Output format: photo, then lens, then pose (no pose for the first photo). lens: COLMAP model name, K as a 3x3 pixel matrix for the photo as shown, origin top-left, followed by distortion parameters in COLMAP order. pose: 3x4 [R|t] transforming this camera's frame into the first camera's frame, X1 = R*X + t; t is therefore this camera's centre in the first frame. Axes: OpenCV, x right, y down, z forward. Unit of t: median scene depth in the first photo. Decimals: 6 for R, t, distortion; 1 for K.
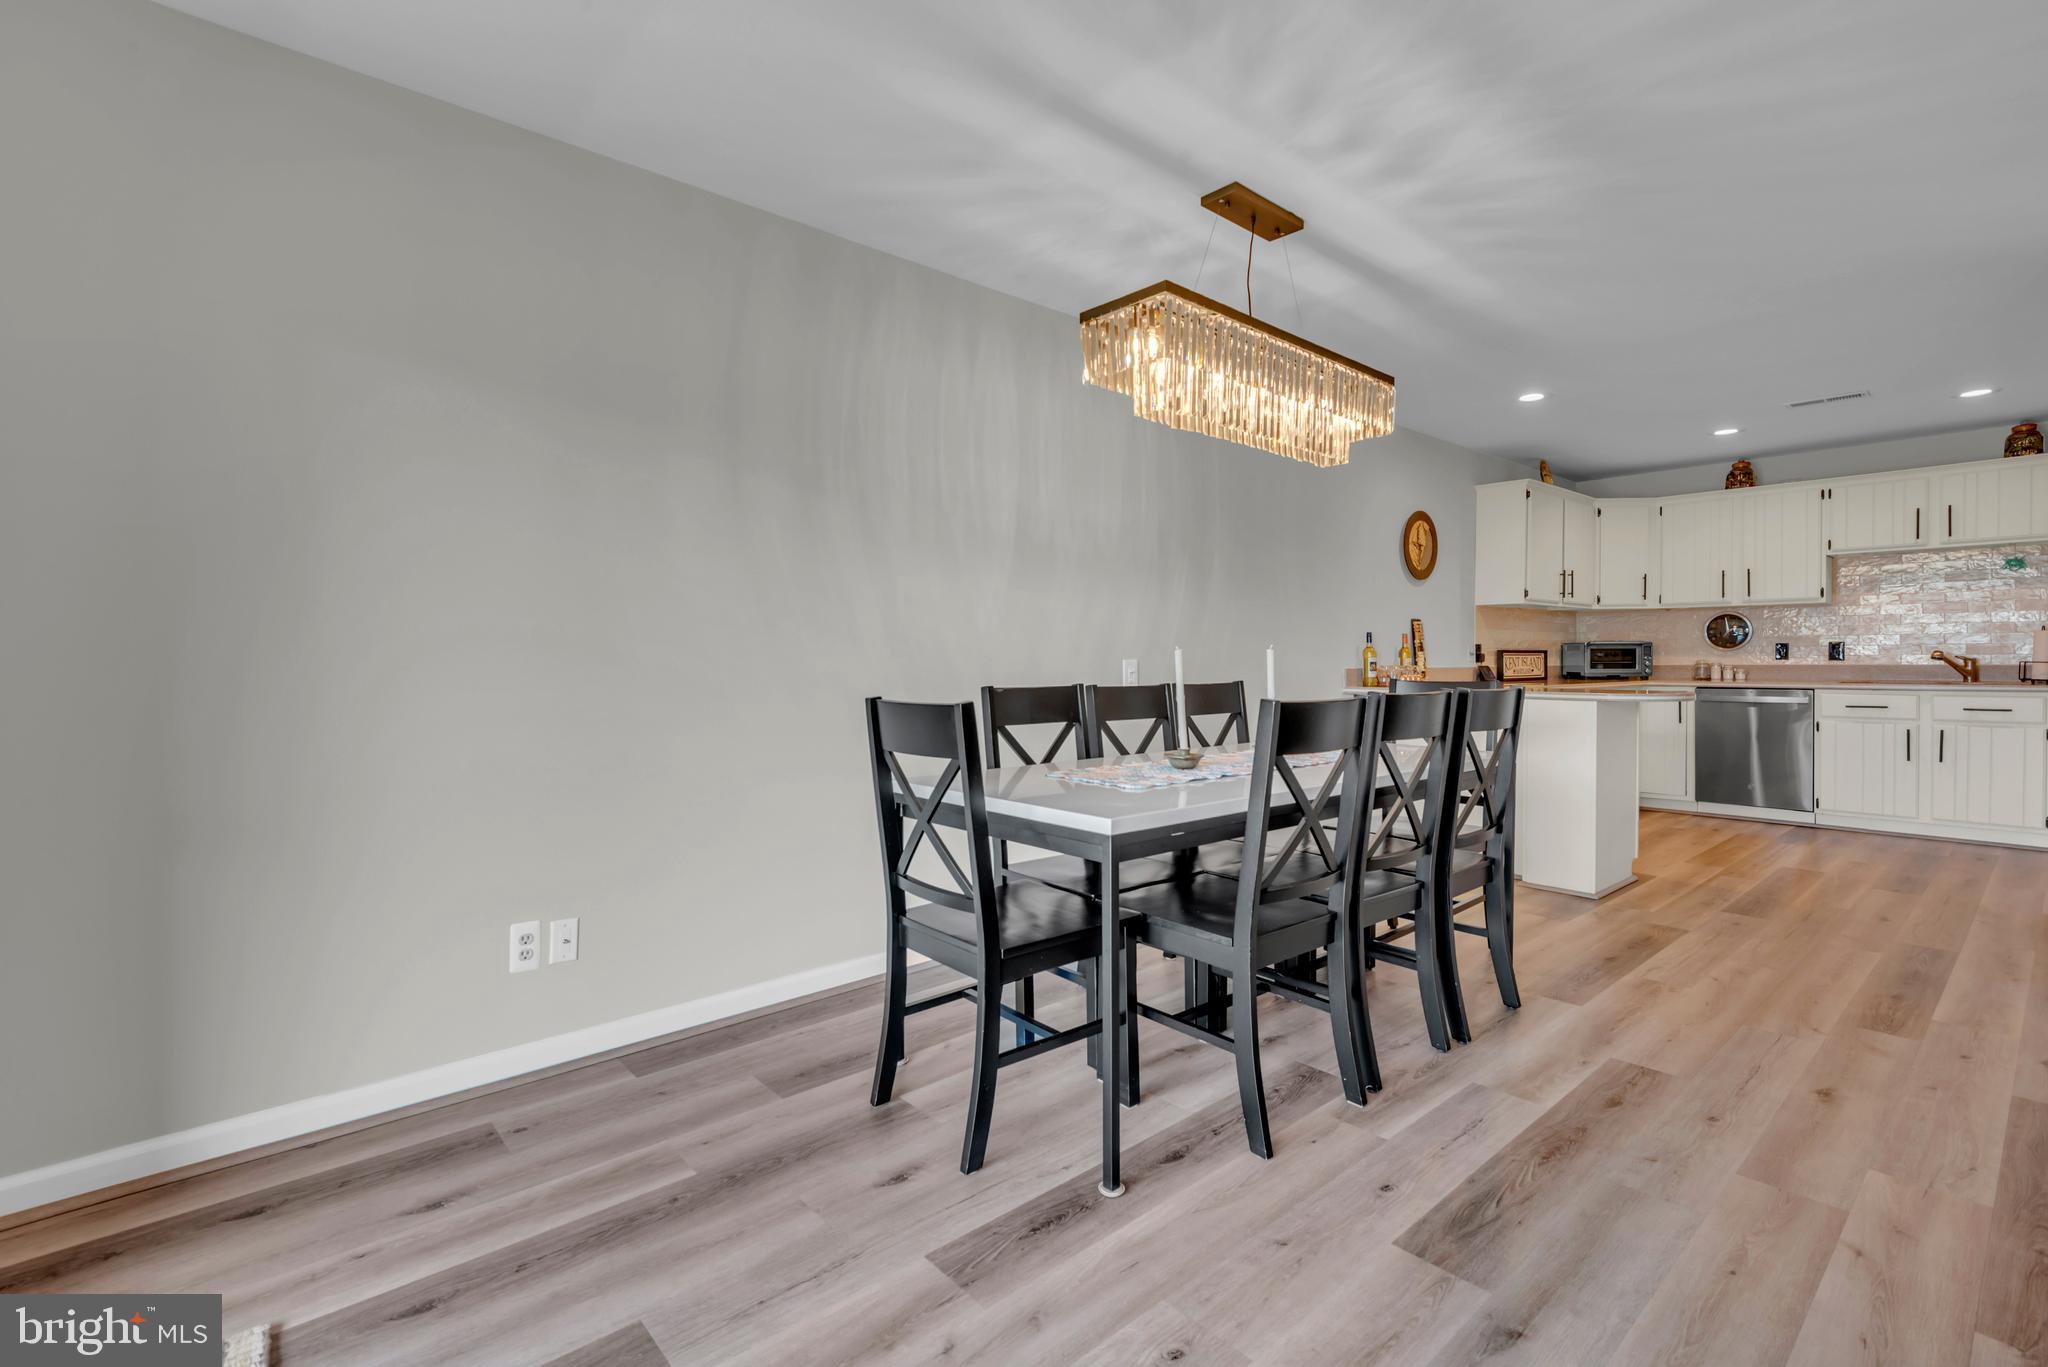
lens RADIAL K [[928.3, 0, 1019.2], [0, 928.3, 674.5], [0, 0, 1]] dist [0.024471, -0.011752]
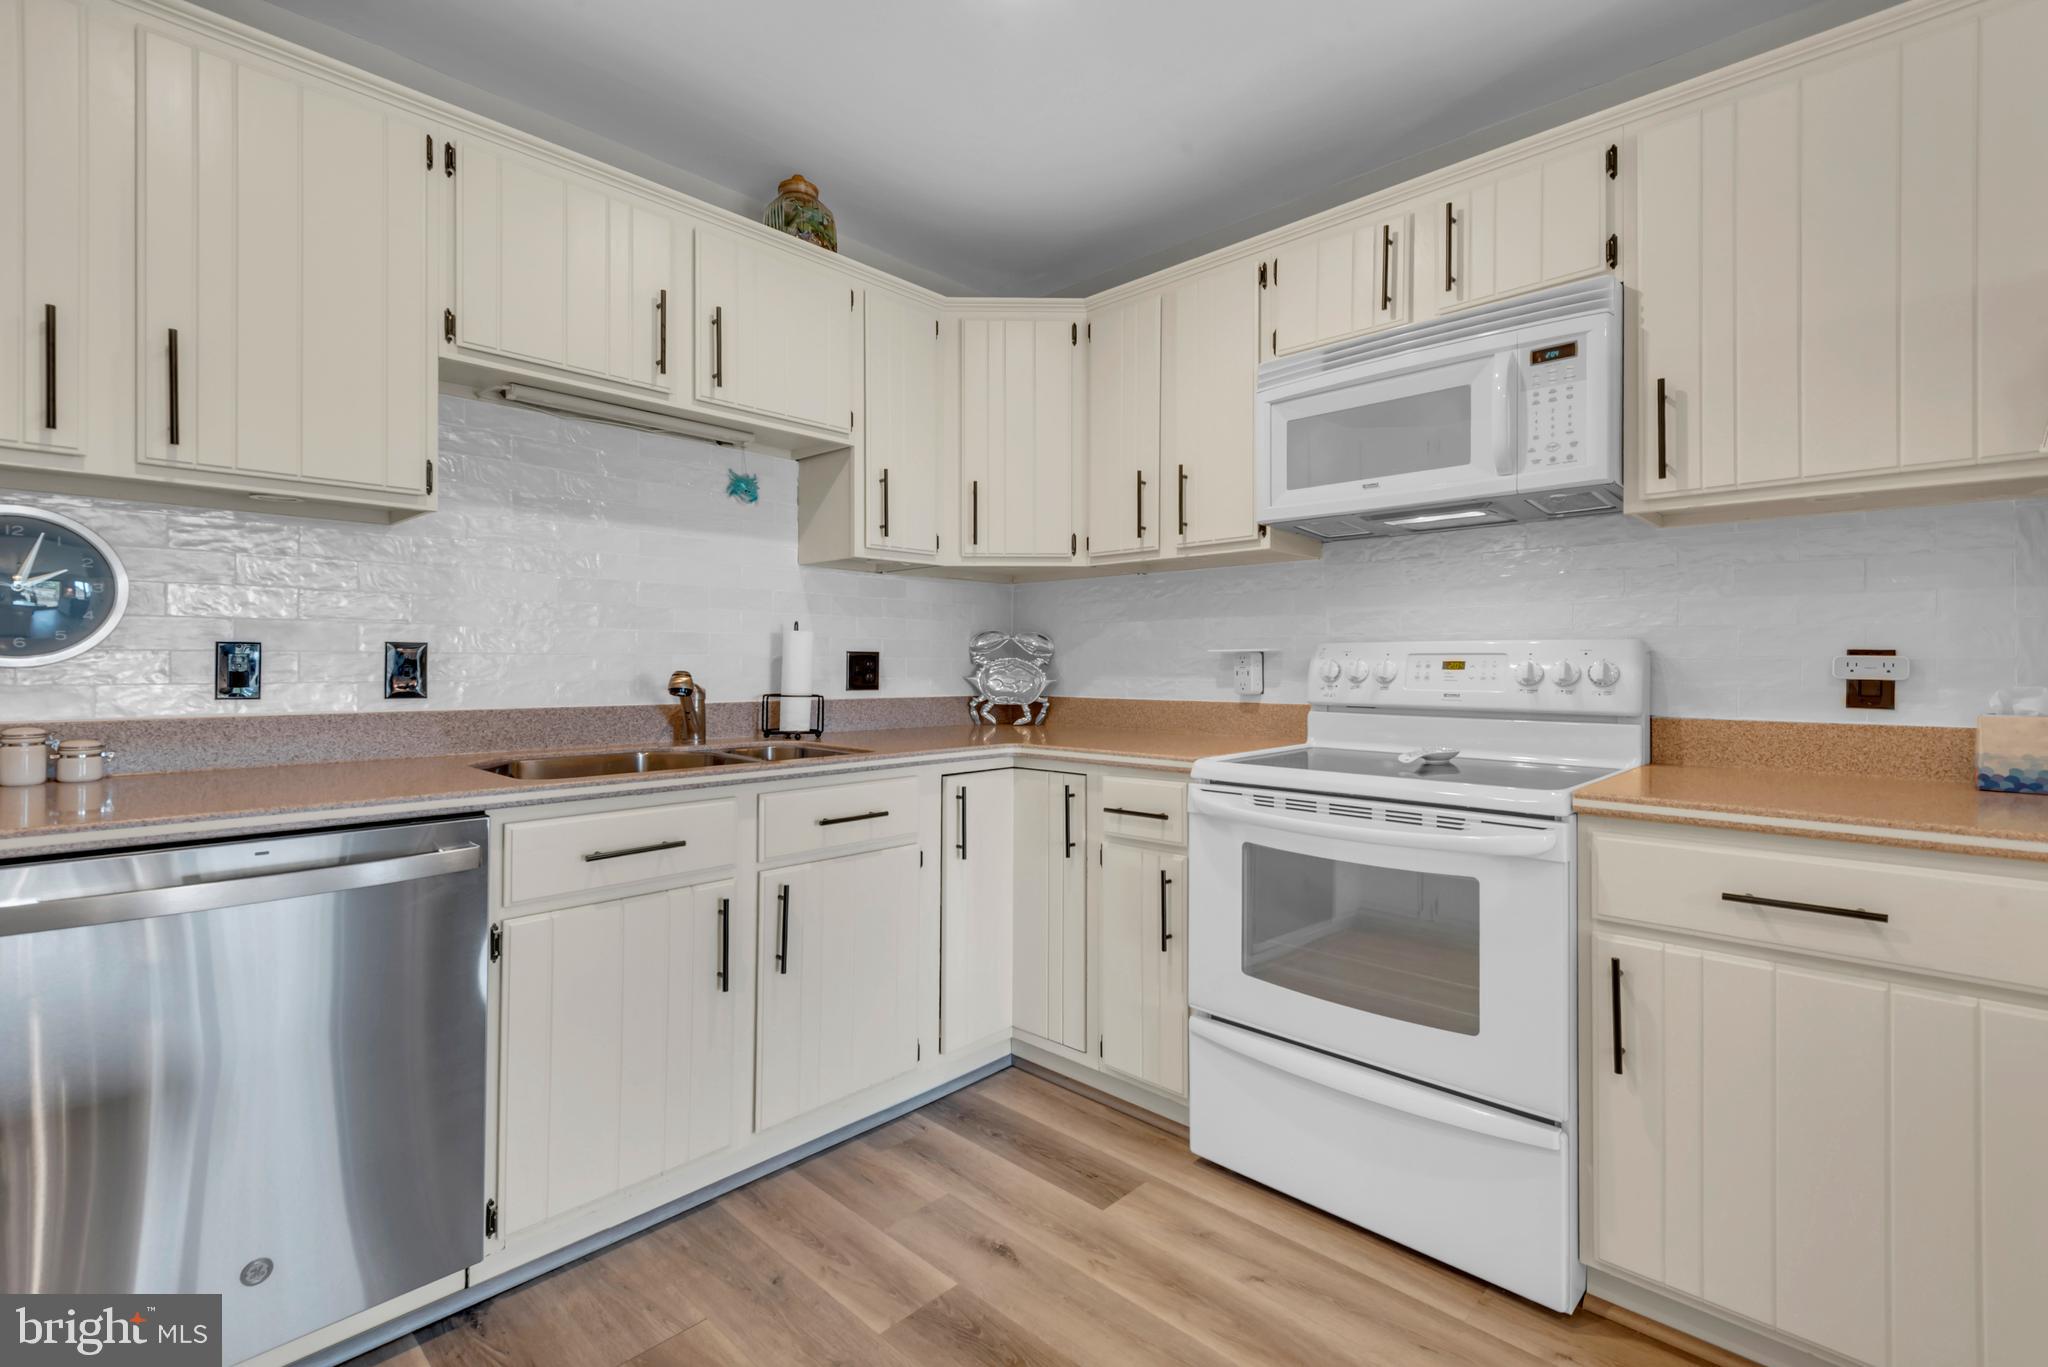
lens RADIAL K [[921.5, 0, 1019.9], [0, 921.5, 670.9], [0, 0, 1]] dist [0.035058, -0.020705]
pose [[-0.083308, -0.001519, 0.996523, 0.555124], [0.012726, 0.999916, 0.002588, -0.023949], [-0.996443, 0.012897, -0.083282, 0.857051]]
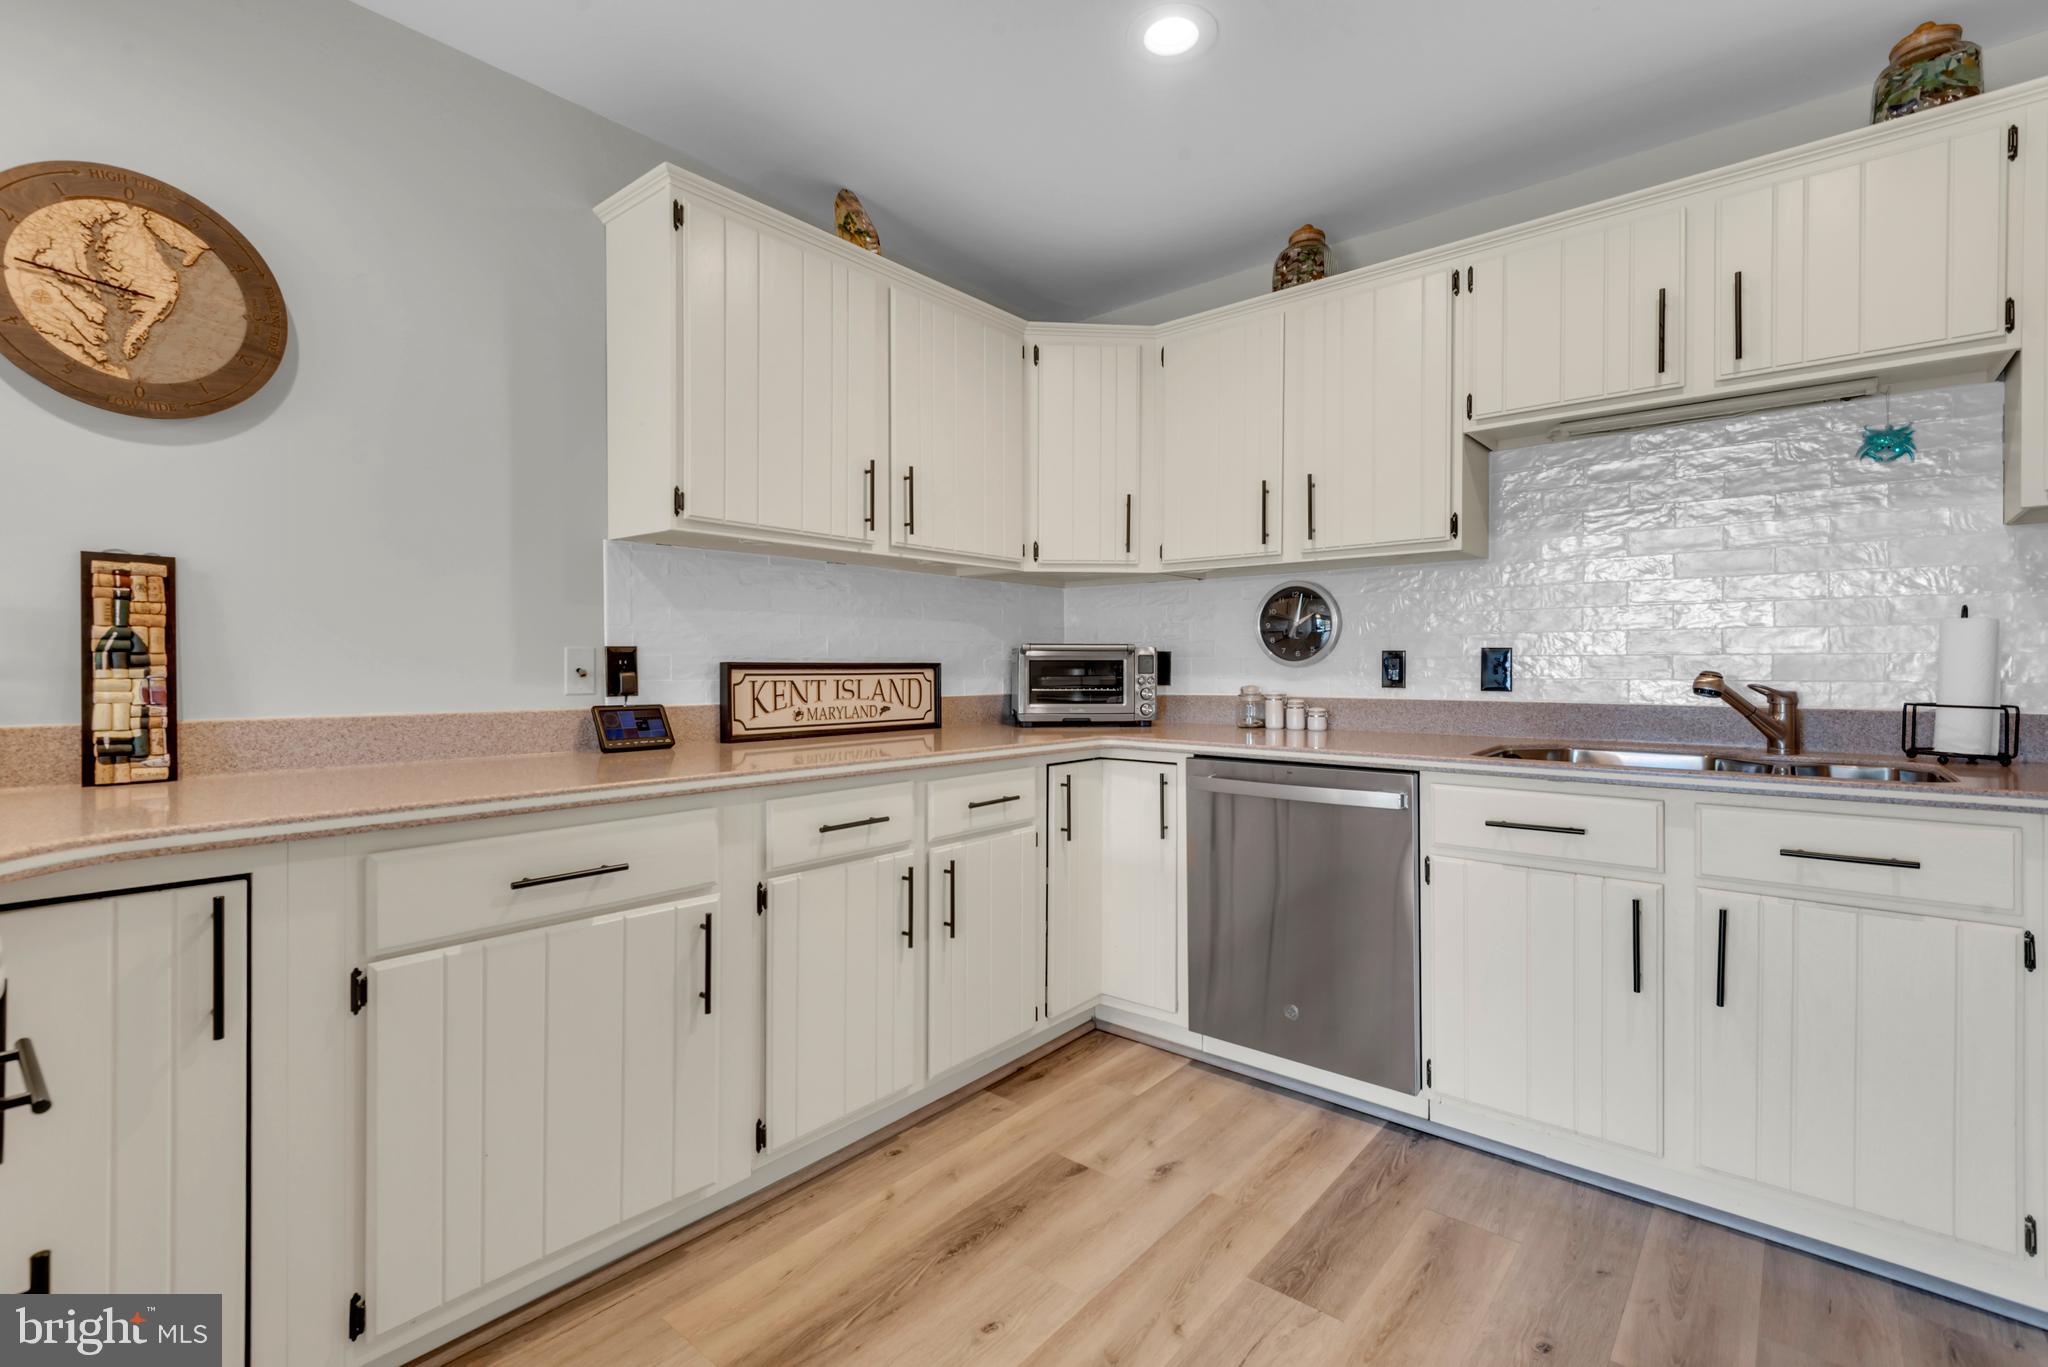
lens RADIAL K [[928.3, 0, 1019.2], [0, 928.3, 674.5], [0, 0, 1]] dist [0.024471, -0.011752]
pose [[0.988490, 0.003242, 0.151251, 0.623319], [-0.002362, 0.999979, -0.005999, -0.020551], [-0.151267, 0.005573, 0.988477, 0.645765]]
